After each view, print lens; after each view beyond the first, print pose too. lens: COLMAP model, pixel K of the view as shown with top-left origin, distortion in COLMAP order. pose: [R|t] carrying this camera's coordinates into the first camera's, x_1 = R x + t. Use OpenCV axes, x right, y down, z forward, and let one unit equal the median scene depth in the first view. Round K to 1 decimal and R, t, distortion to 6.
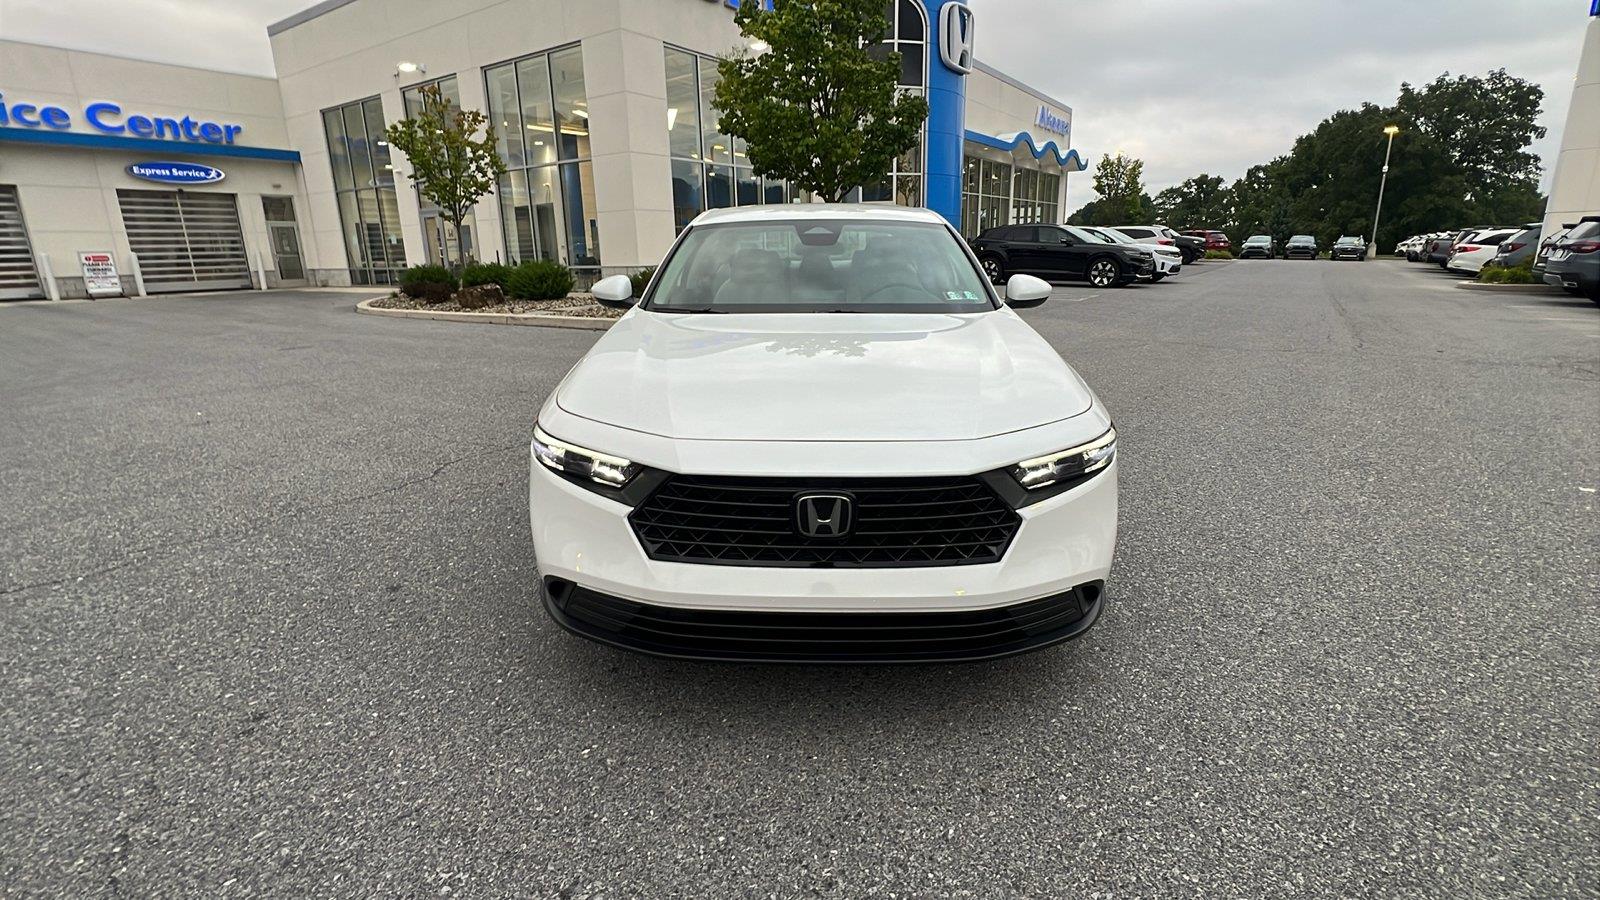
lens RADIAL K [[732.7, 0, 796.4], [0, 732.7, 448.6], [0, 0, 1]] dist [-0.004917, 0.001287]
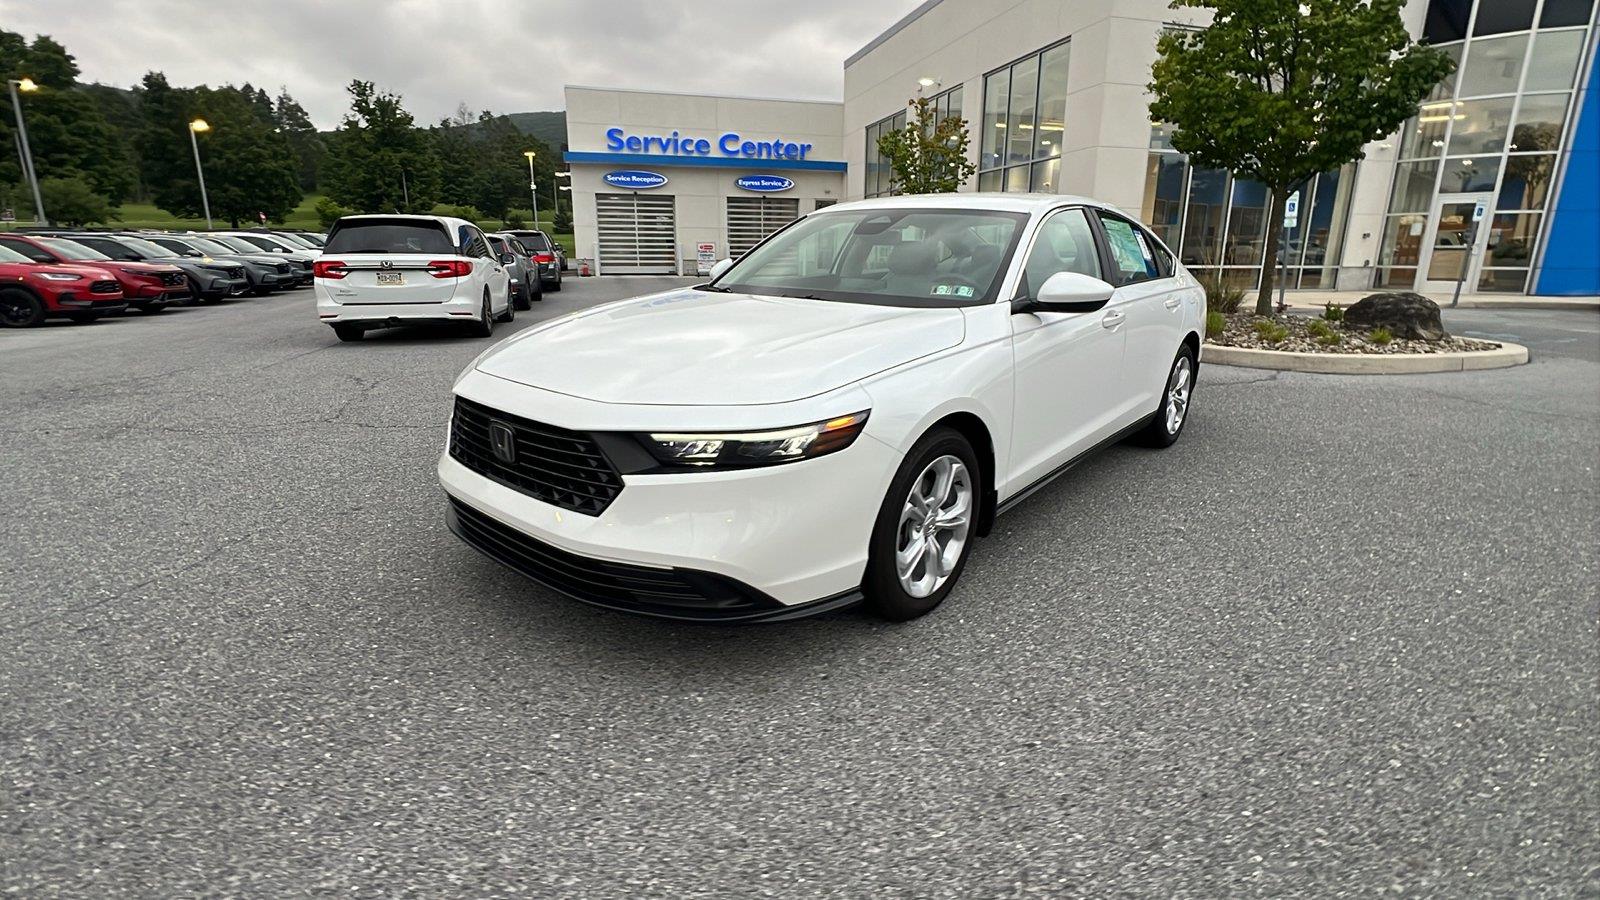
lens RADIAL K [[732.7, 0, 796.3], [0, 732.7, 450.0], [0, 0, 1]] dist [-0.004917, 0.001287]
pose [[0.770888, 0.189020, -0.608278, 0.088180], [-0.188385, 0.979892, 0.065751, -0.005294], [0.608475, 0.063904, 0.790996, 0.024557]]
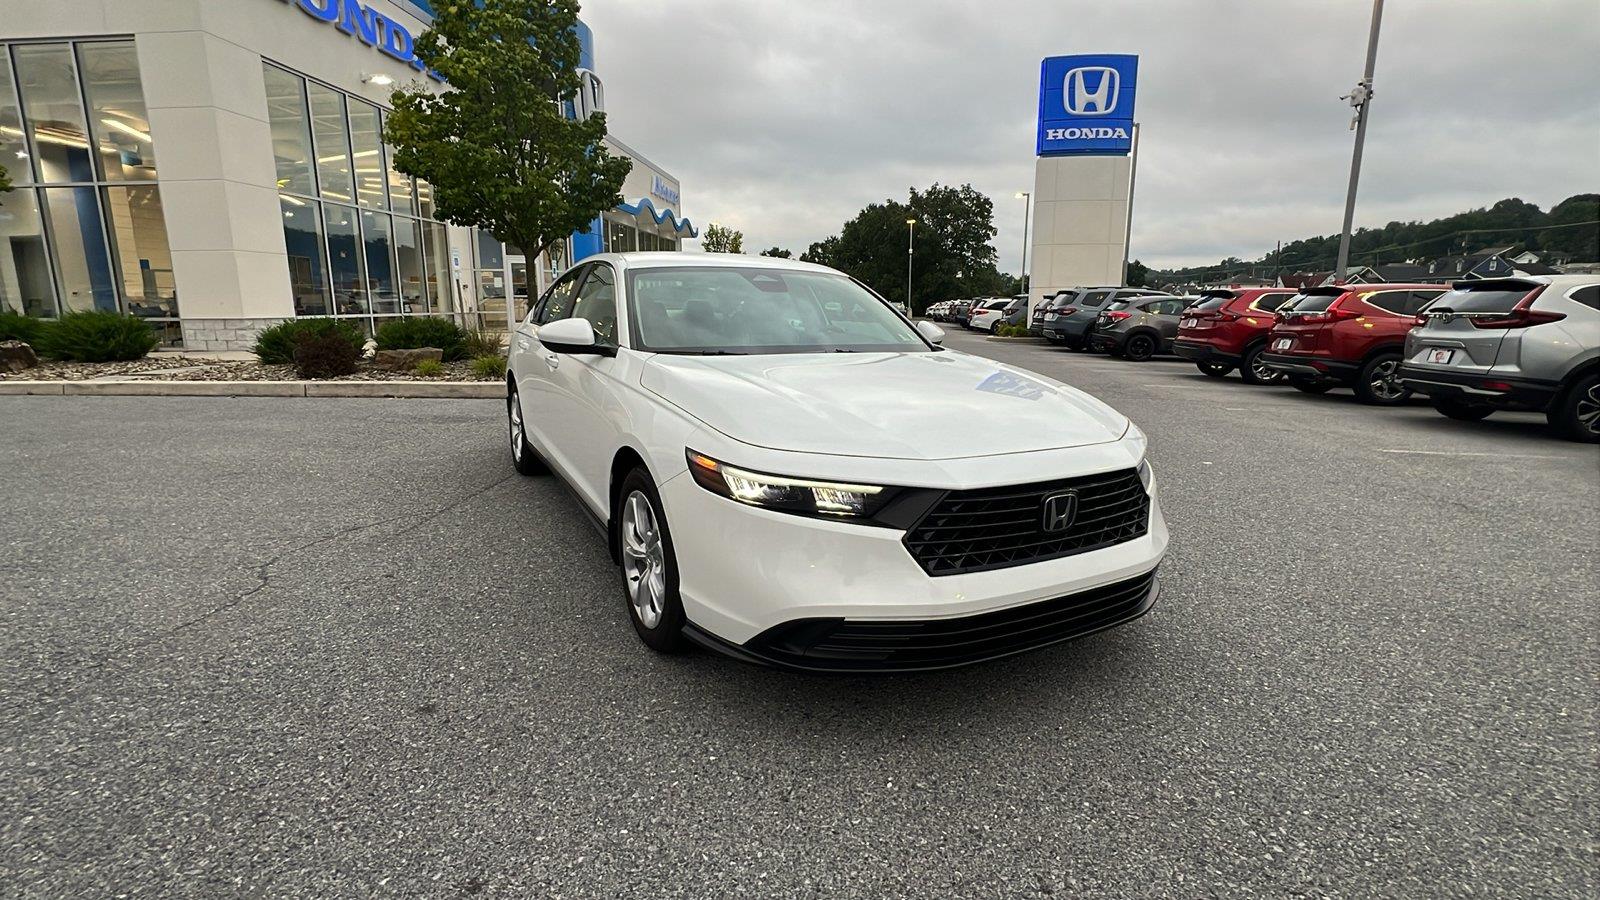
lens RADIAL K [[732.7, 0, 796.0], [0, 732.7, 448.8], [0, 0, 1]] dist [-0.004917, 0.001287]
pose [[0.868380, -0.077059, 0.489875, -0.068240], [0.113983, 0.992420, -0.045944, -0.000315], [-0.482621, 0.095734, 0.870581, 0.012974]]
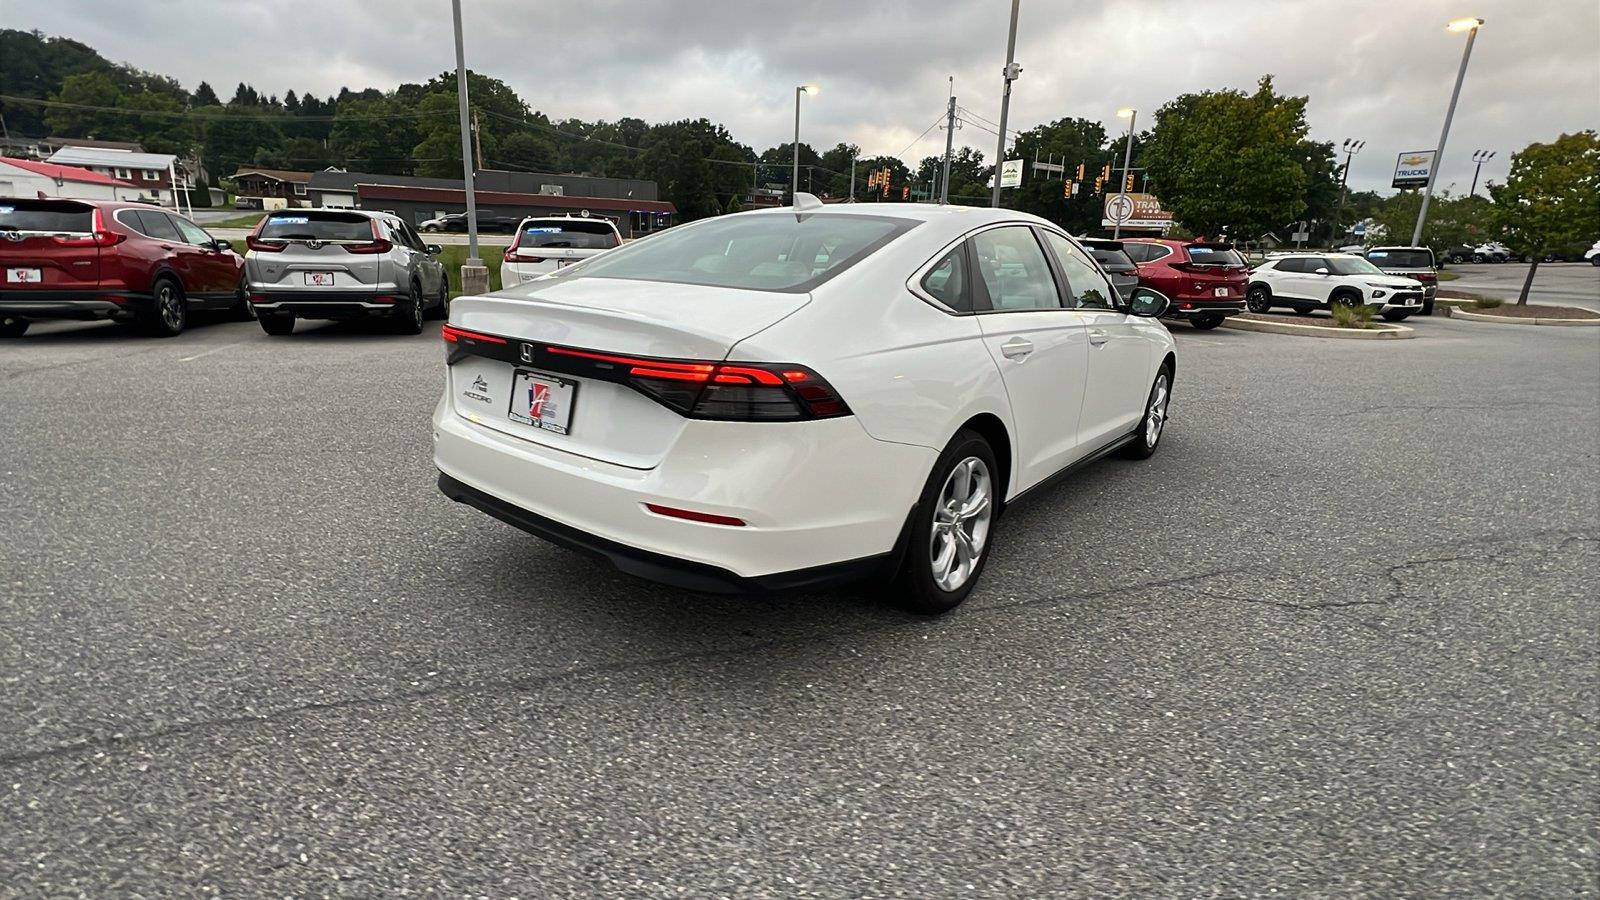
lens RADIAL K [[732.7, 0, 796.6], [0, 732.7, 446.6], [0, 0, 1]] dist [-0.004917, 0.001287]
pose [[-0.800450, -0.171645, 0.574297, -0.076658], [0.133961, 0.882658, 0.450521, -0.089913], [-0.584238, 0.437553, -0.683530, 0.327137]]
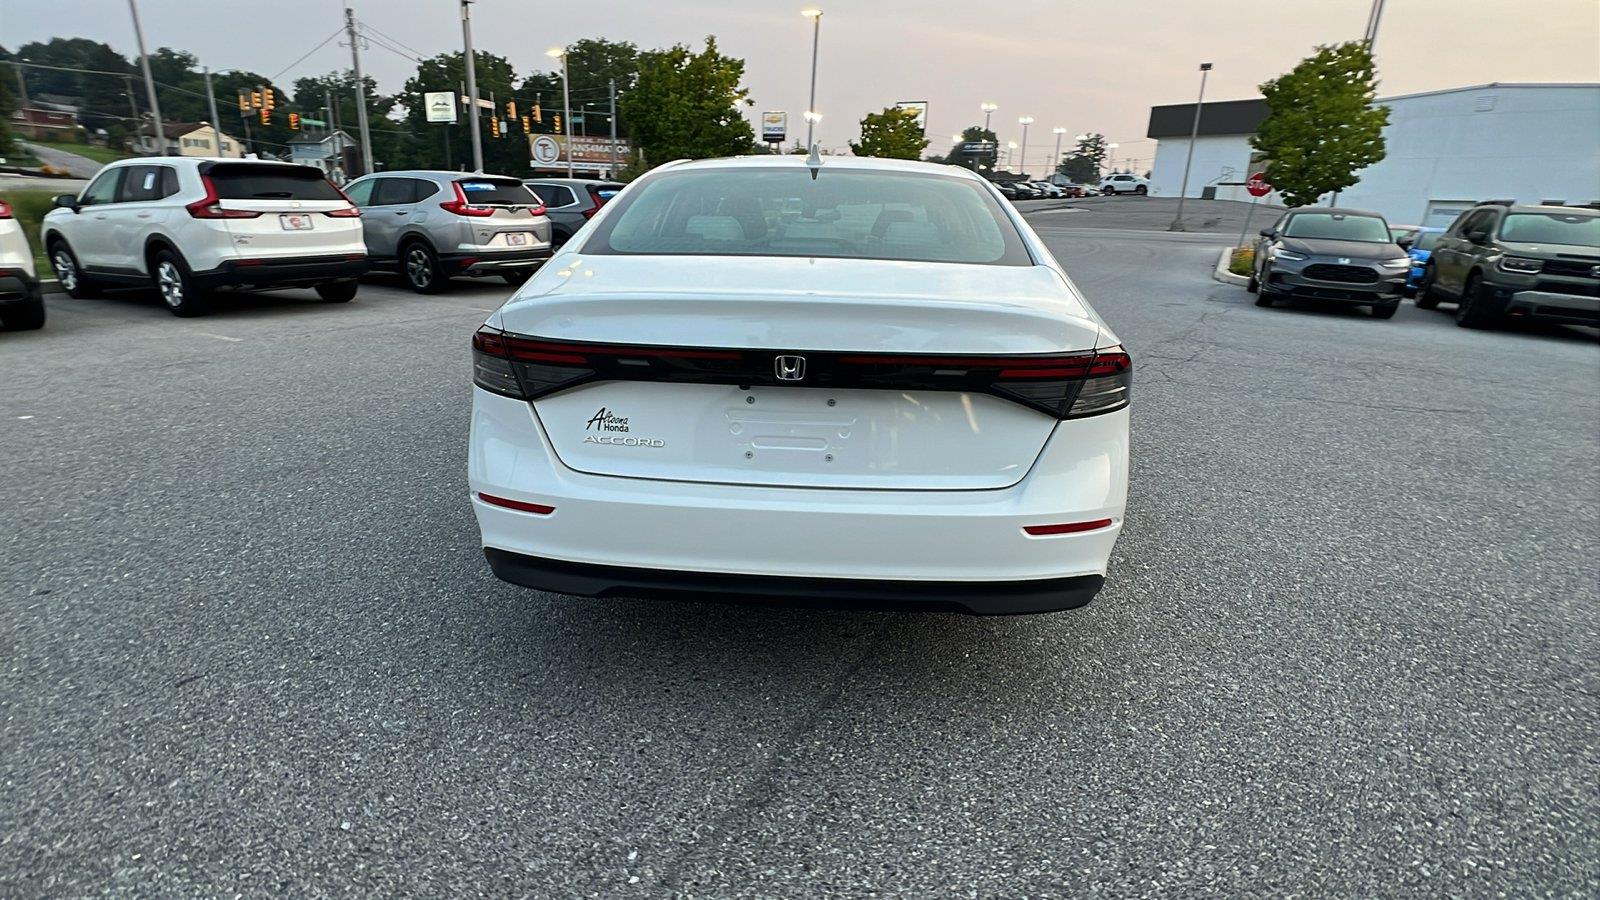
lens RADIAL K [[732.7, 0, 795.3], [0, 732.7, 445.6], [0, 0, 1]] dist [-0.004917, 0.001287]
pose [[-0.996917, 0.005981, -0.078234, -0.001692], [-0.037894, 0.836397, 0.546812, -0.093297], [0.068705, 0.548091, -0.833592, 0.337262]]
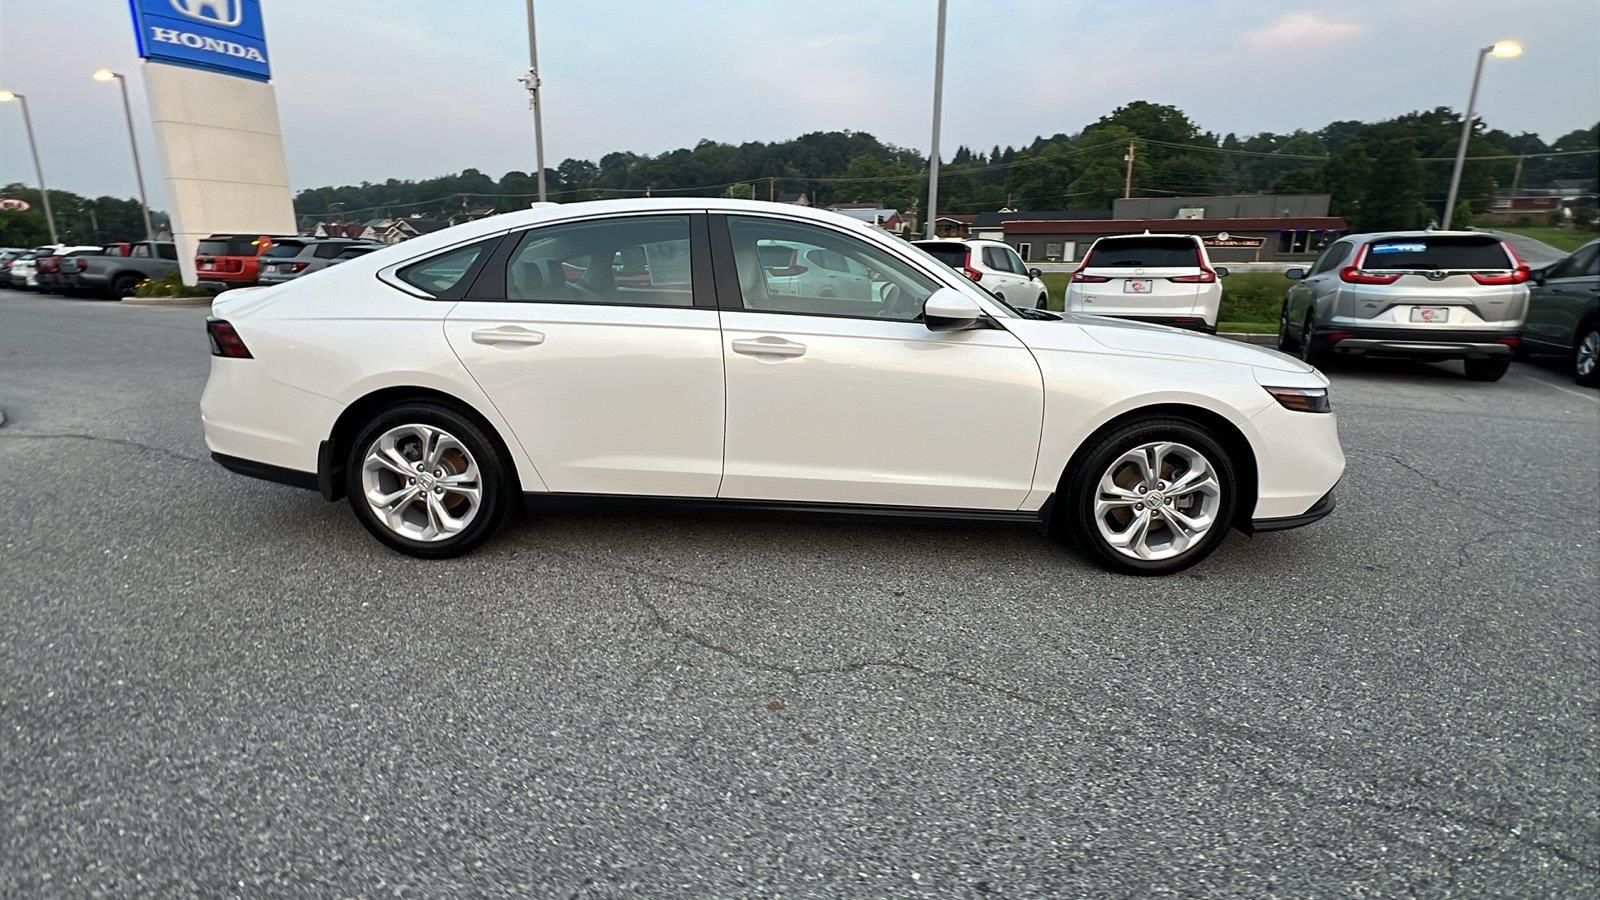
lens RADIAL K [[732.7, 0, 794.9], [0, 732.7, 447.4], [0, 0, 1]] dist [-0.004917, 0.001287]
pose [[-0.101946, -0.232058, 0.967345, -0.177267], [0.255866, 0.933579, 0.250923, -0.048096], [-0.961322, 0.273092, -0.035799, 0.187800]]
